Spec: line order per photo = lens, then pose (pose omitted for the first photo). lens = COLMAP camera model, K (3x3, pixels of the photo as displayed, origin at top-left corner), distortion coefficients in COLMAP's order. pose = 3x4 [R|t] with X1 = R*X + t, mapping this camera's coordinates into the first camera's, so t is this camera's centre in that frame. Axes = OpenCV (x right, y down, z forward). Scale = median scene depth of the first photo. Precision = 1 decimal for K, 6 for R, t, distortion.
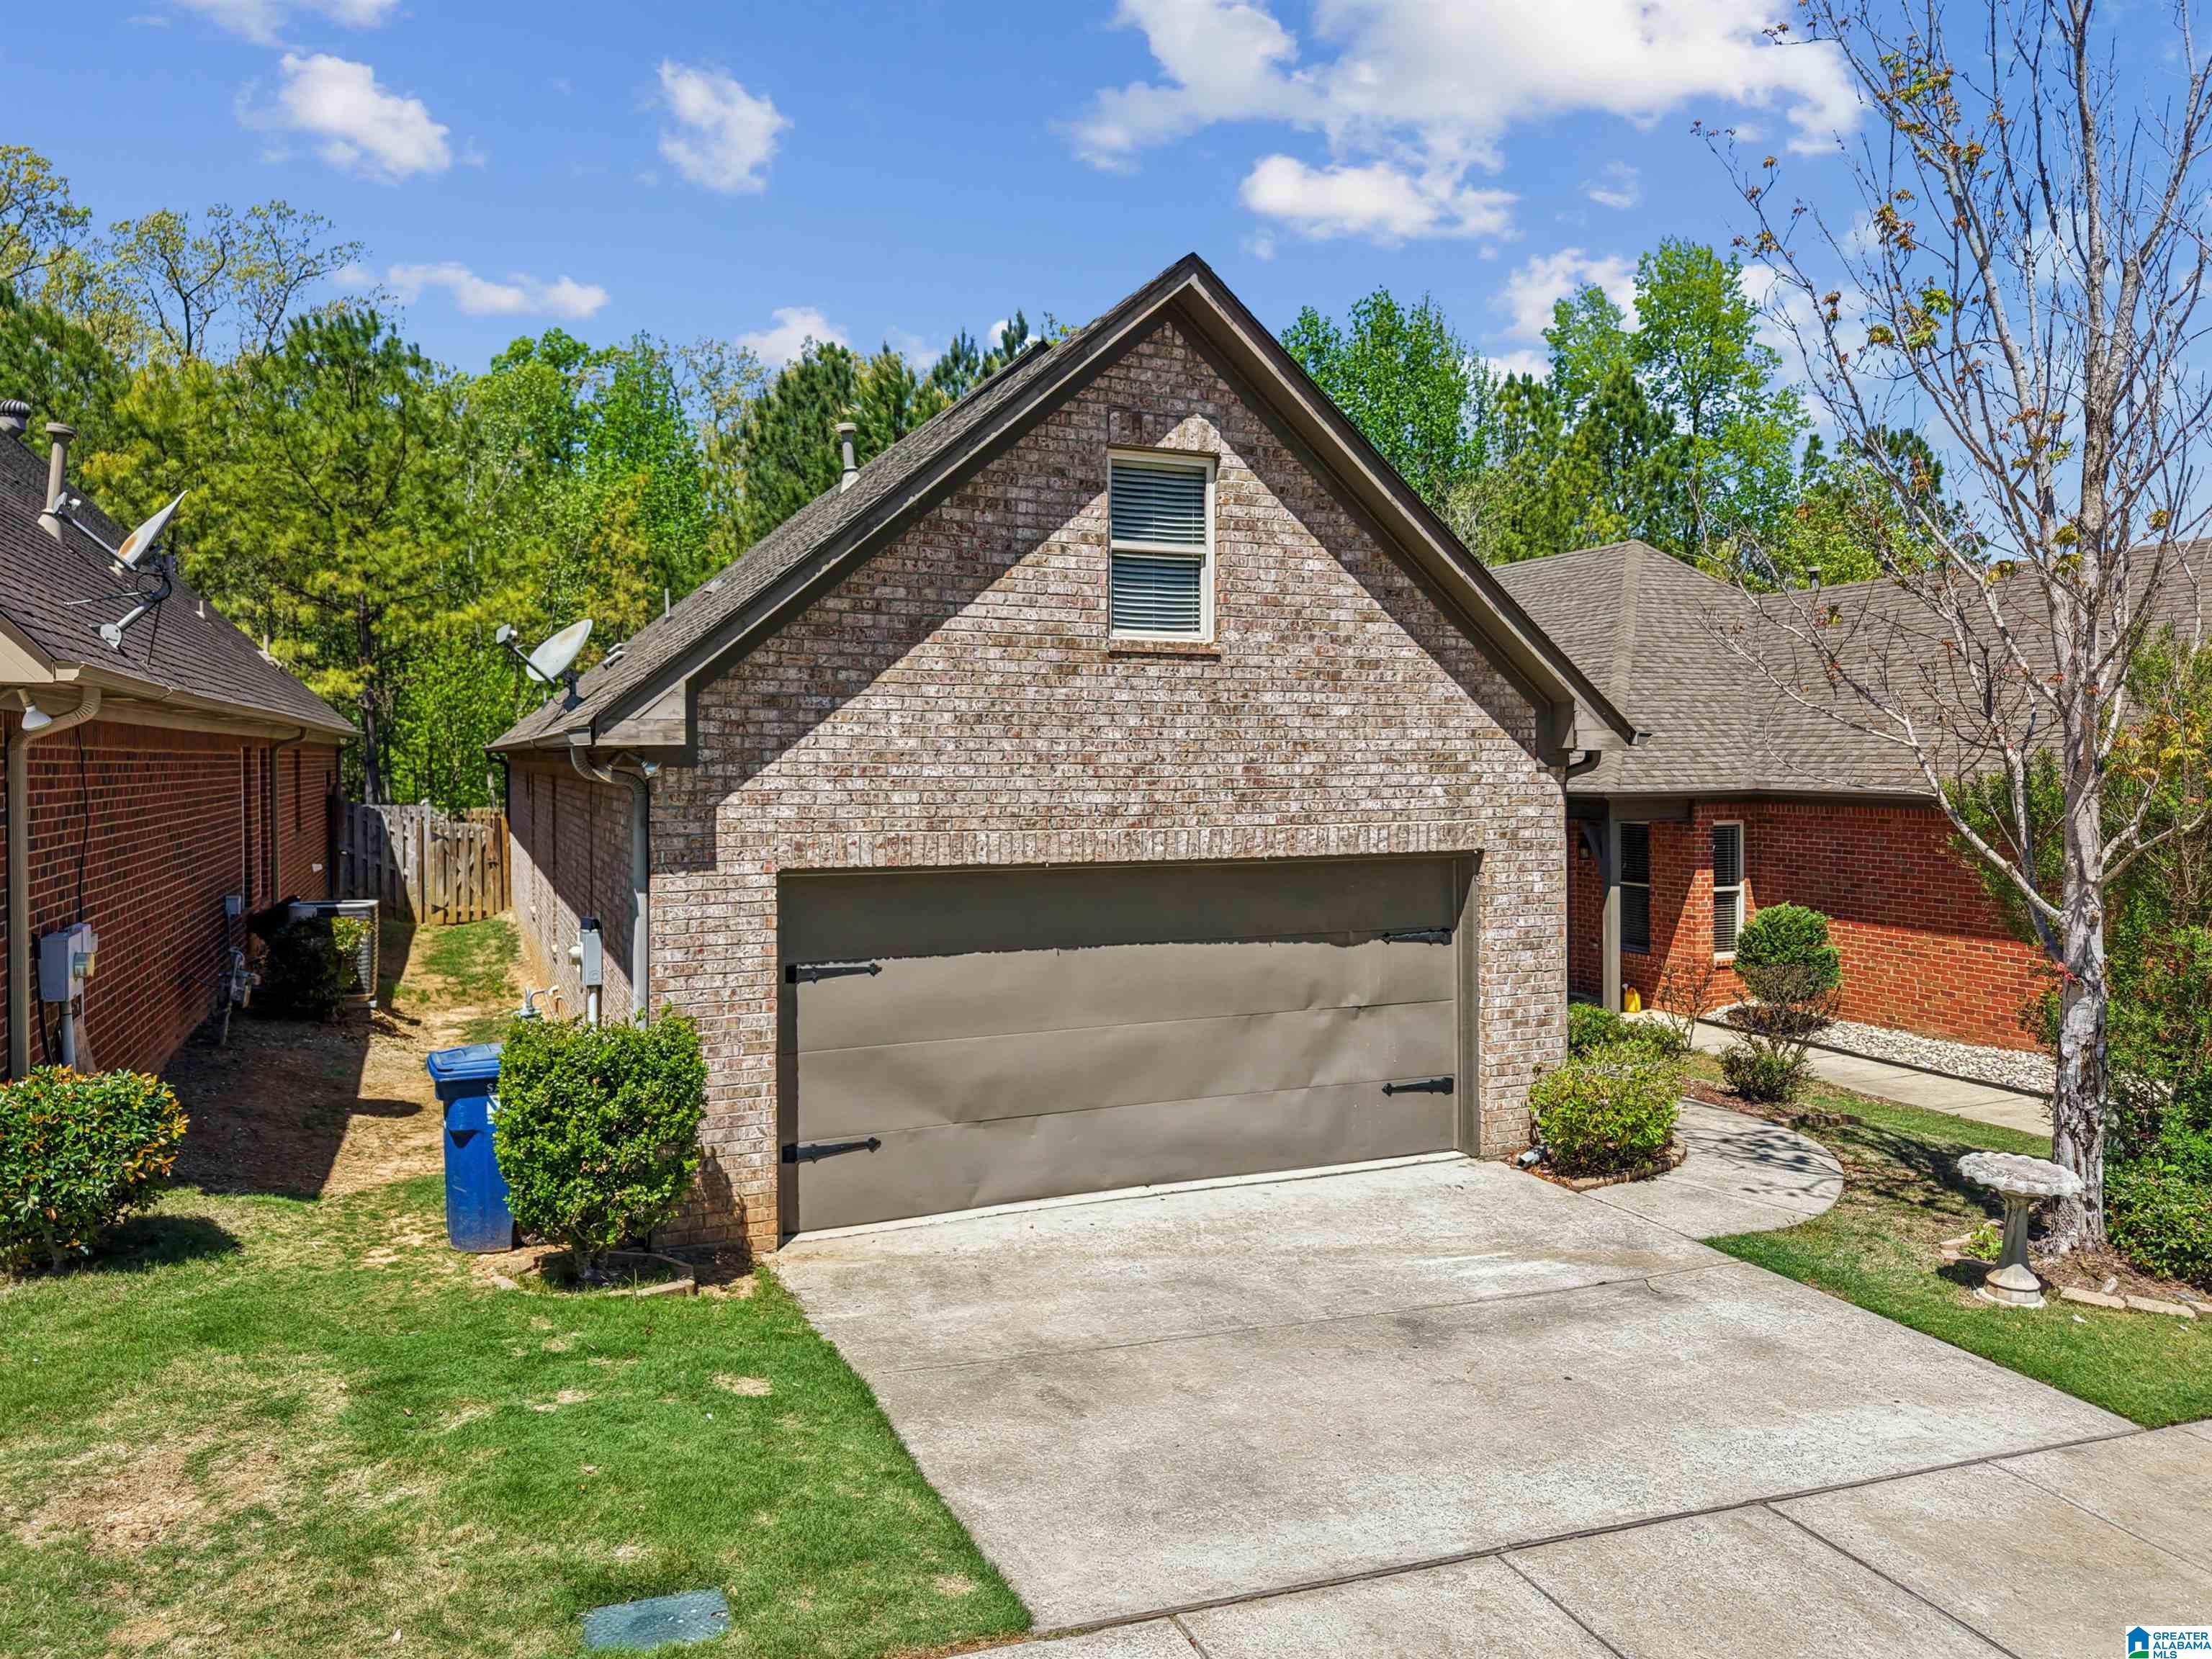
lens RADIAL K [[1511.1, 0, 1090.7], [0, 1511.1, 762.0], [0, 0, 1]] dist [-0.005886, -0.004831]
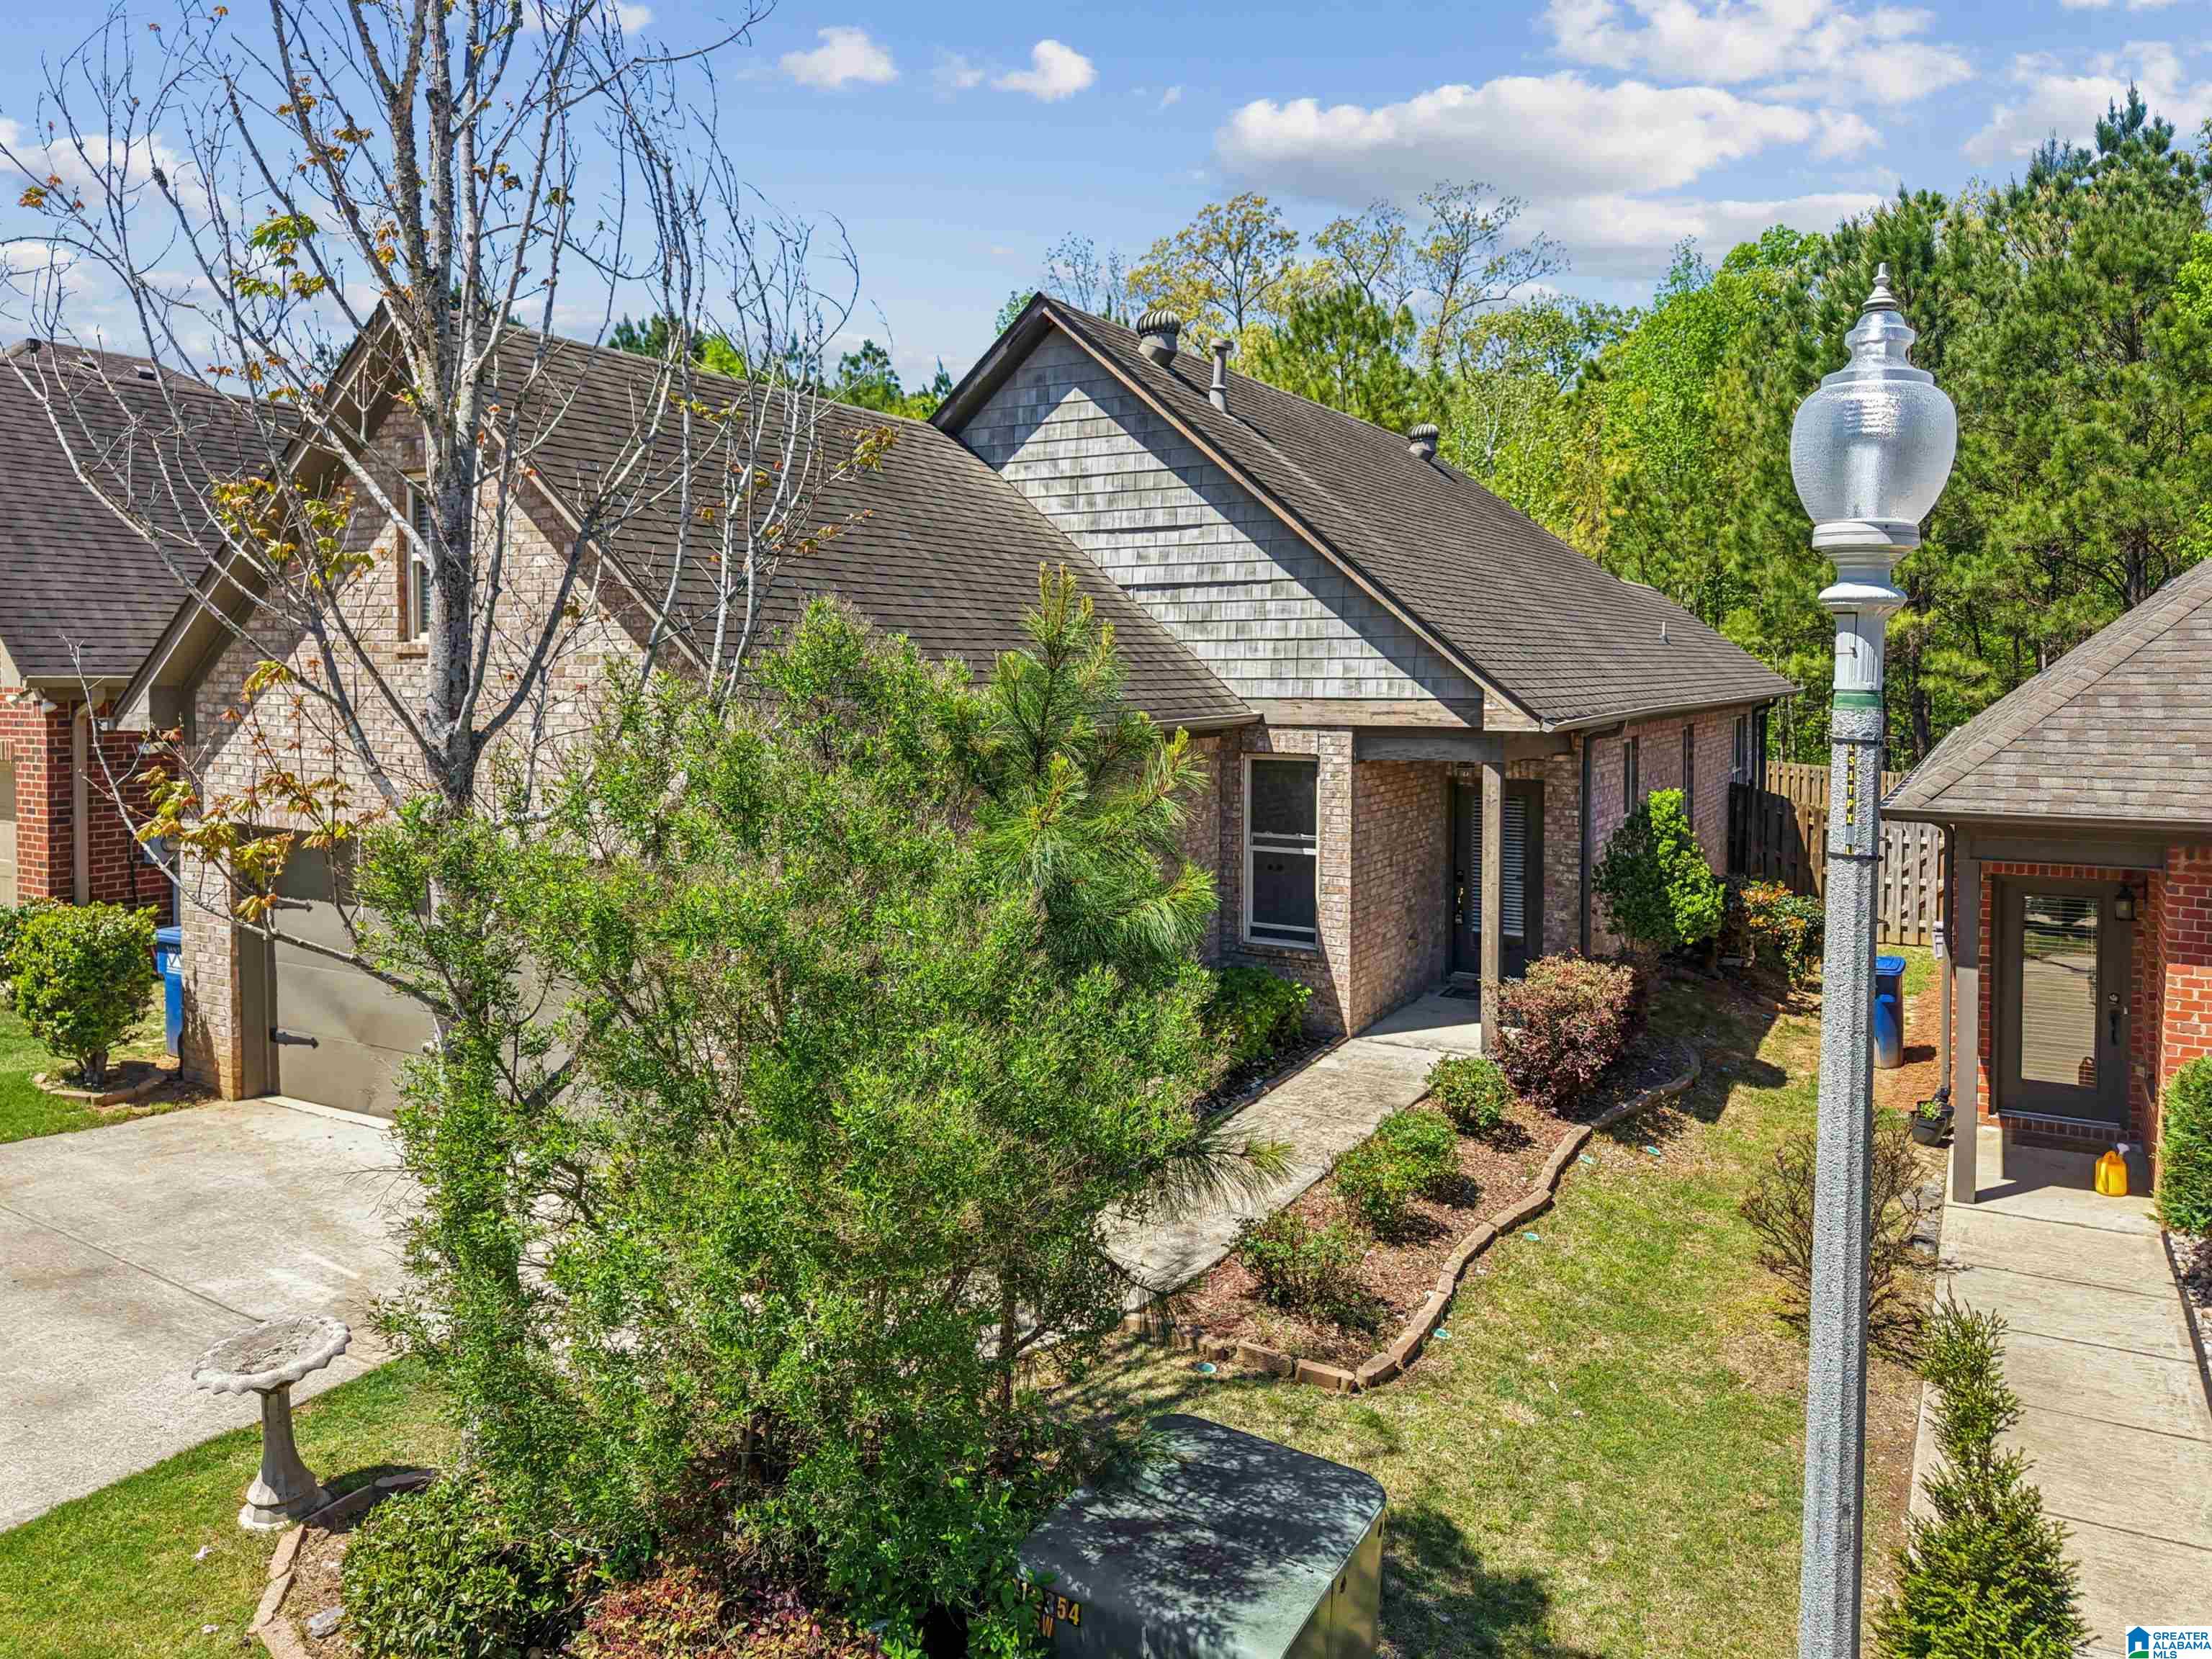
lens RADIAL K [[1547.6, 0, 1109.0], [0, 1547.6, 704.1], [0, 0, 1]] dist [-0.004742, -0.003223]
pose [[0.610462, 0.028178, -0.791544, 1.233414], [-0.002543, 0.999432, 0.033617, -0.075031], [0.792042, -0.018509, 0.610186, 0.706102]]
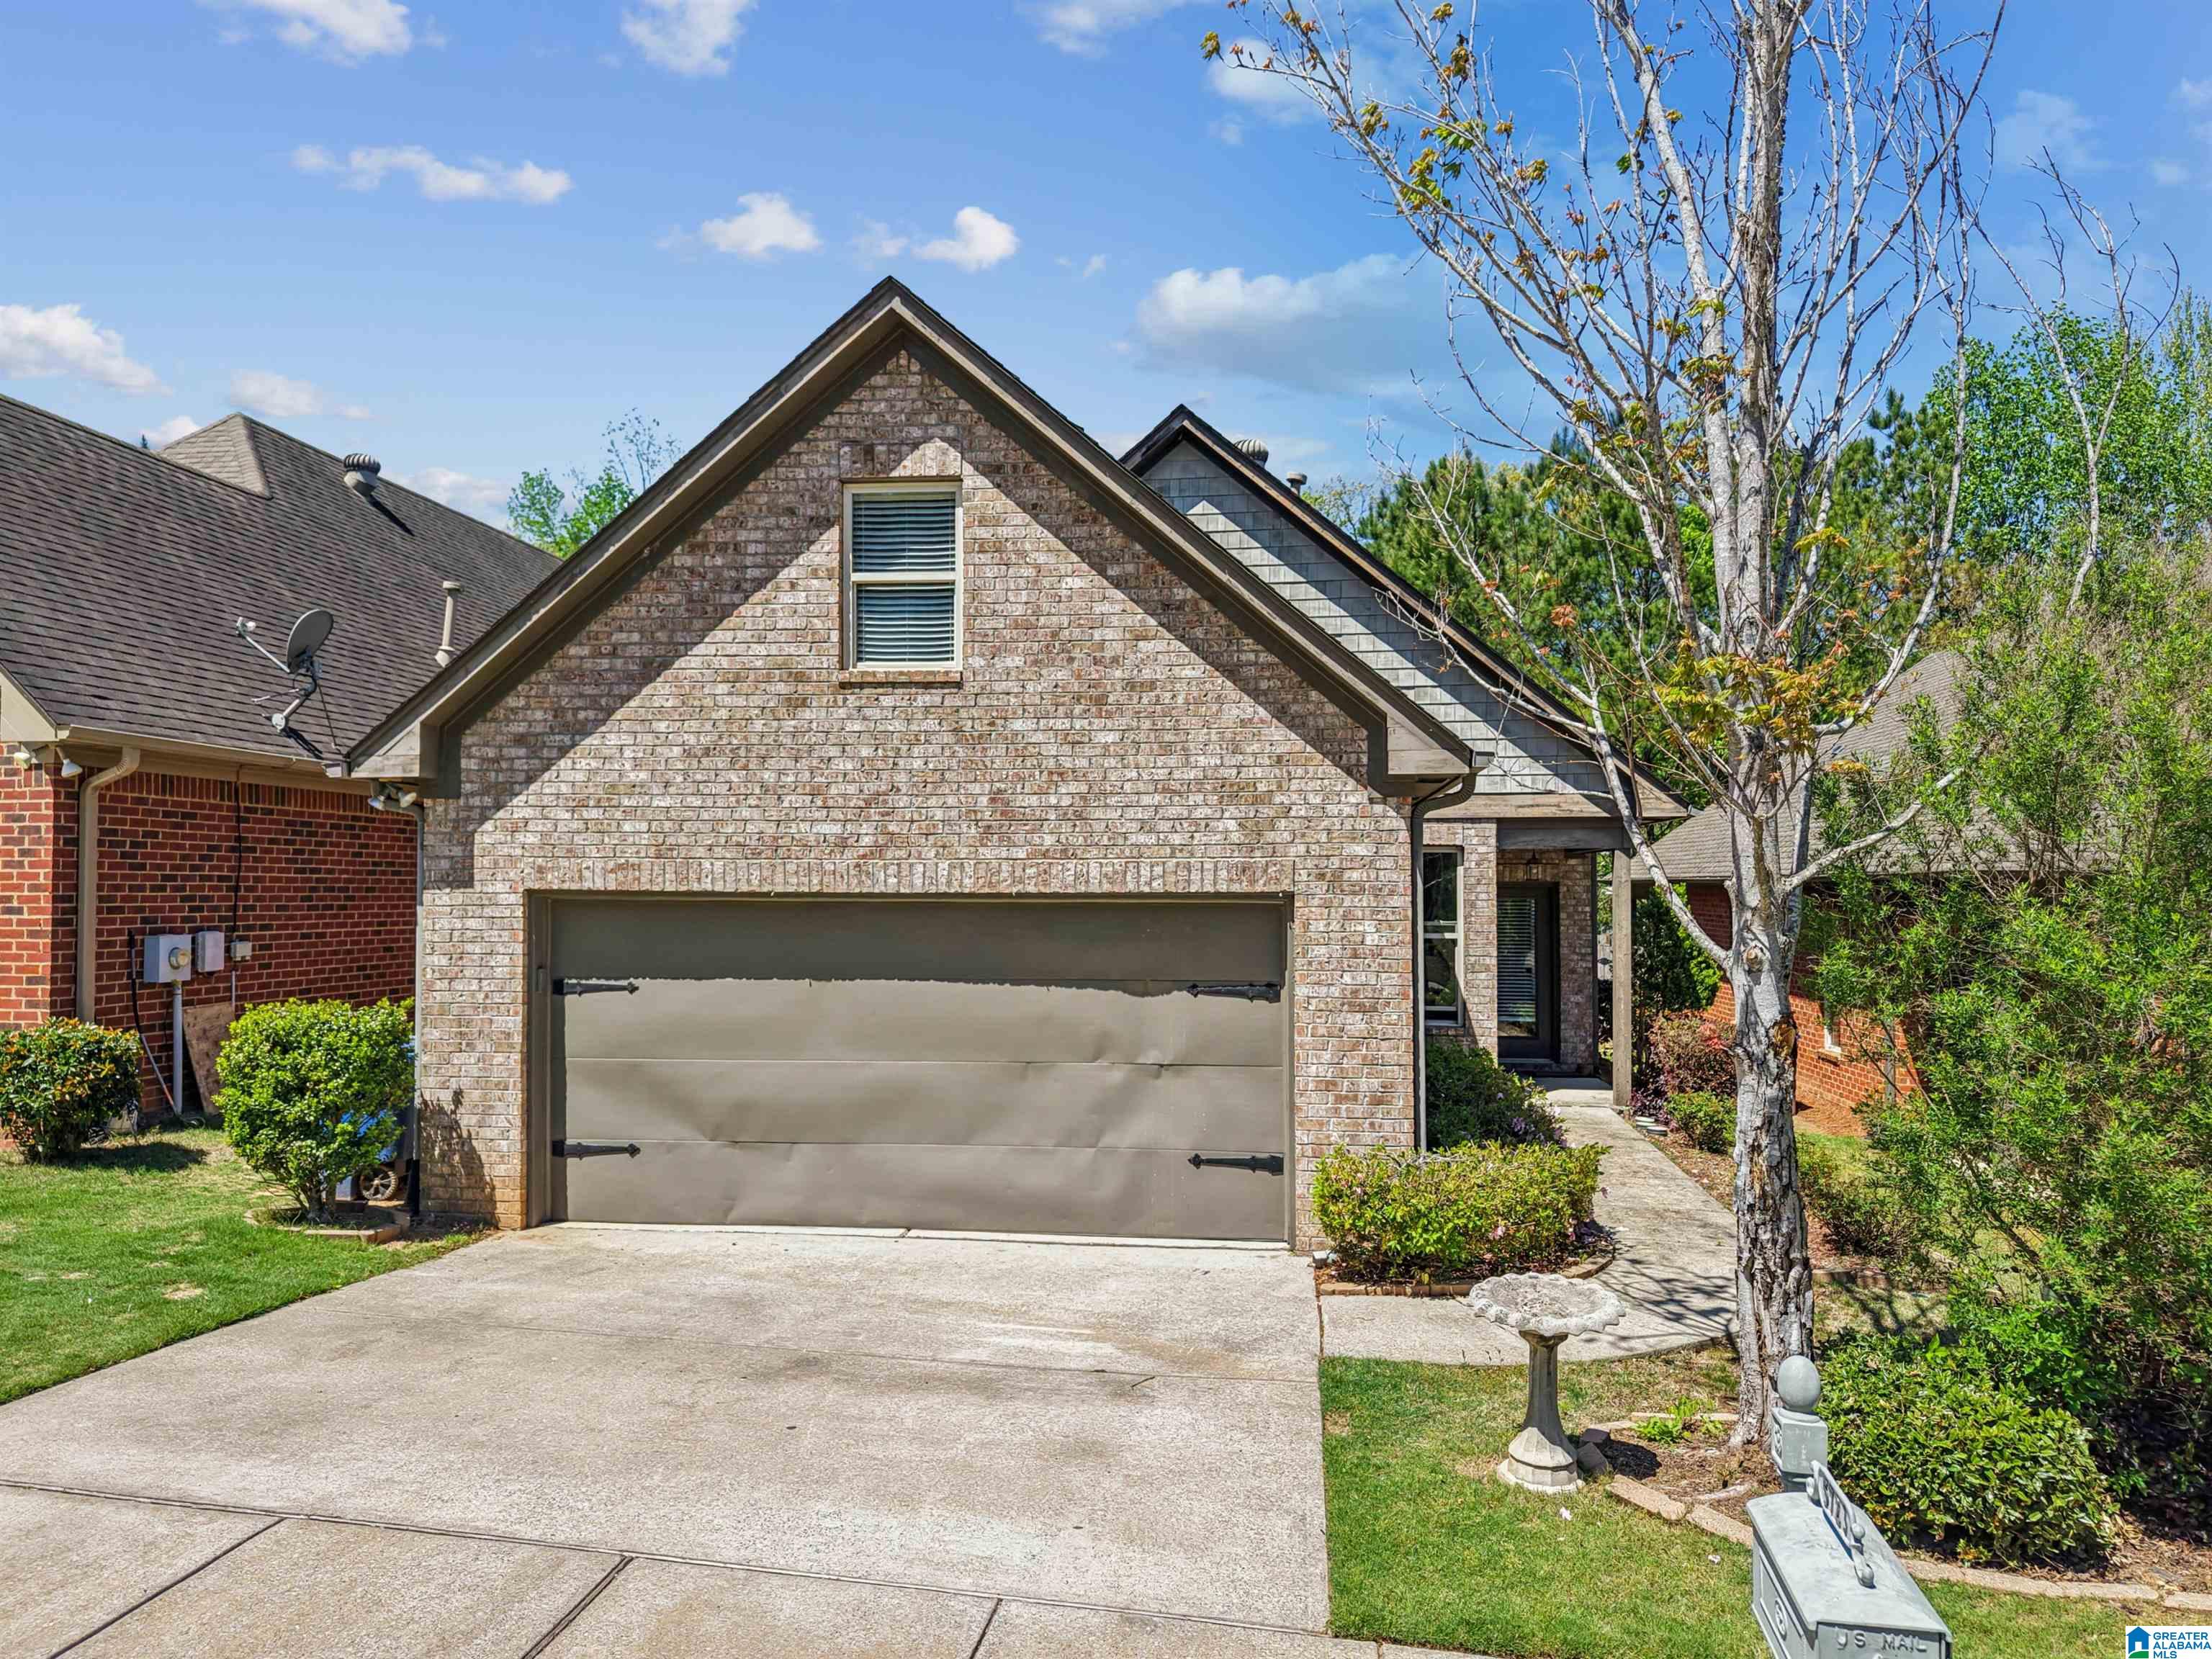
lens RADIAL K [[1530.6, 0, 1106.0], [0, 1530.6, 829.5], [0, 0, 1]] dist [0.012262, -0.001742]
pose [[0.872972, -0.011512, -0.487634, 0.655745], [-0.004291, 0.999502, -0.031278, 0.054659], [0.487751, 0.029397, 0.872487, 0.195163]]
